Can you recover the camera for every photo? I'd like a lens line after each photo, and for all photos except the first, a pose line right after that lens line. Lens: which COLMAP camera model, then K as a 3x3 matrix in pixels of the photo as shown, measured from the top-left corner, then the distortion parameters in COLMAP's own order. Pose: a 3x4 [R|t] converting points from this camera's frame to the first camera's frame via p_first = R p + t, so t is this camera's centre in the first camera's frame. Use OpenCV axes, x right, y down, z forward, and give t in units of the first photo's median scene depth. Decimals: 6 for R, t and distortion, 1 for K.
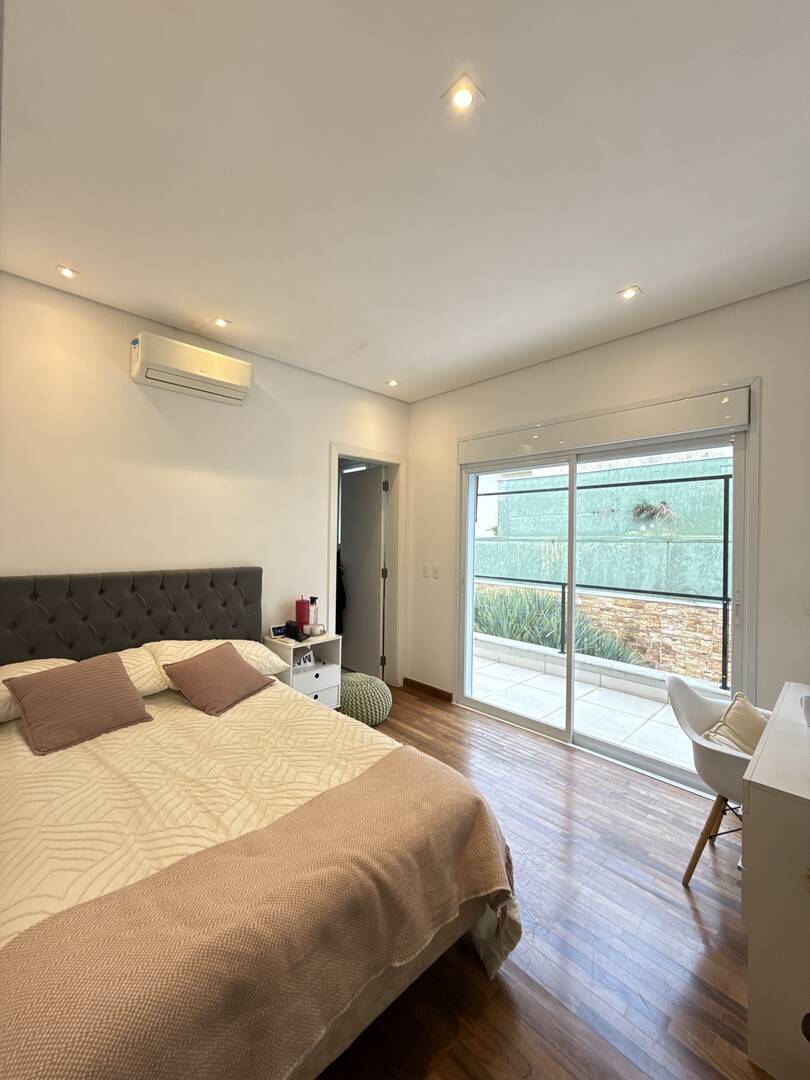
lens RADIAL K [[429.7, 0, 406.6], [0, 429.7, 537.7], [0, 0, 1]] dist [0.000280, -0.000158]
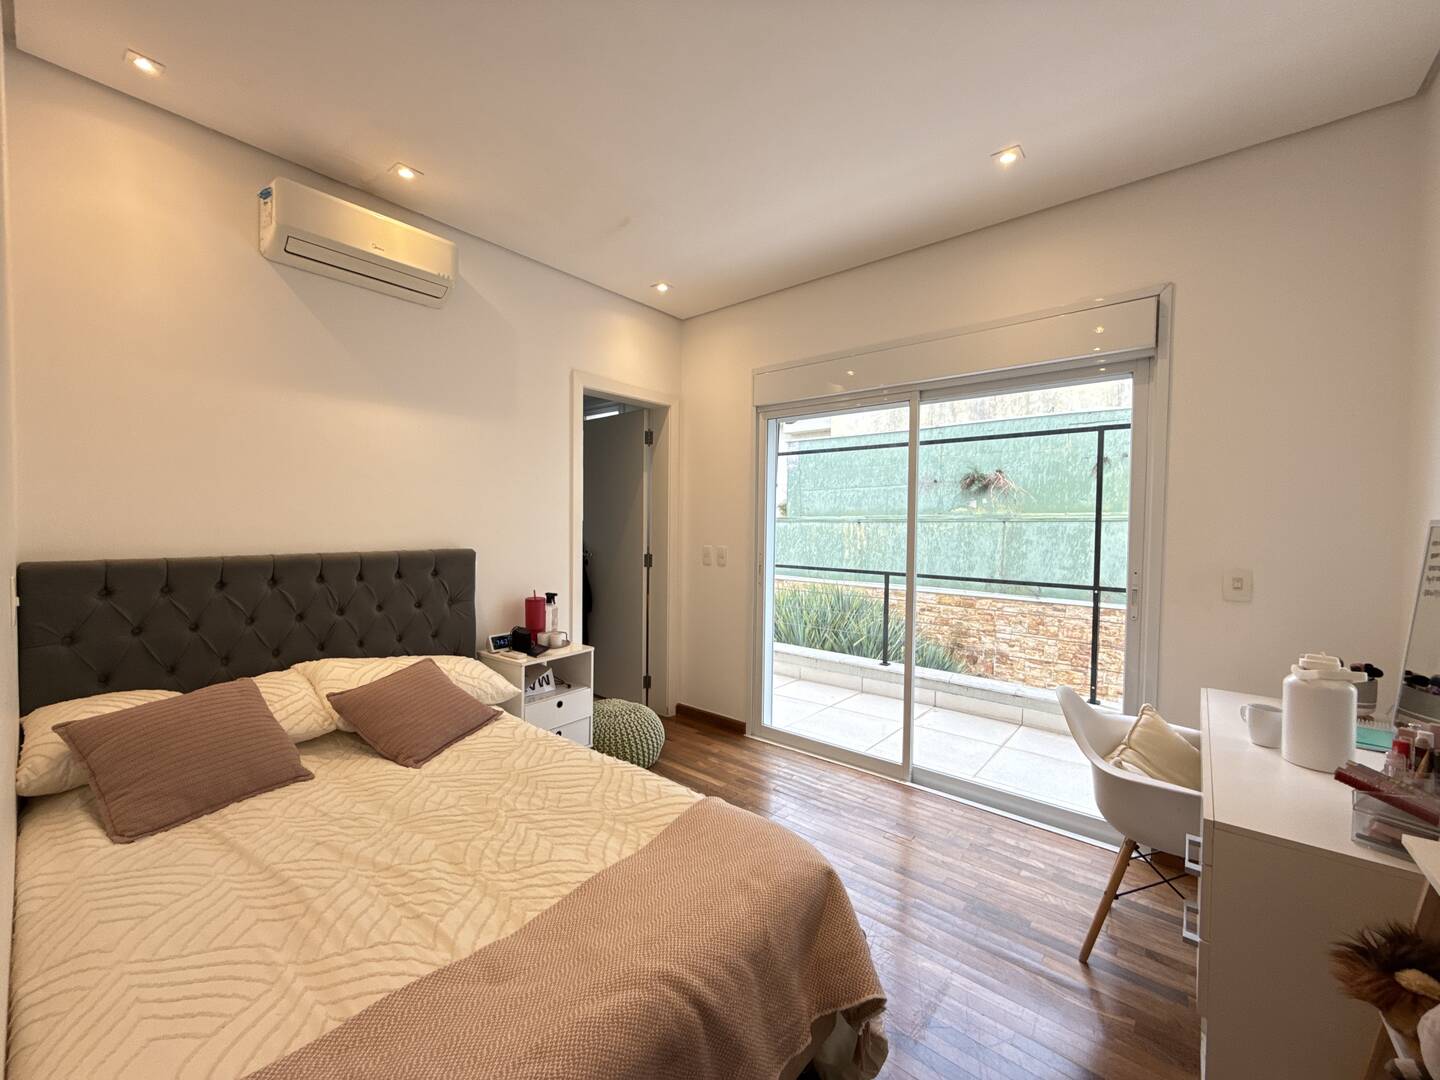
lens RADIAL K [[572.9, 0, 718.0], [0, 572.9, 540.6], [0, 0, 1]] dist [0.000280, -0.000158]
pose [[0.994894, -0.006318, 0.100725, -0.060620], [0.002883, 0.999410, 0.034217, 0.033767], [-0.100882, -0.033752, 0.994326, 0.079993]]
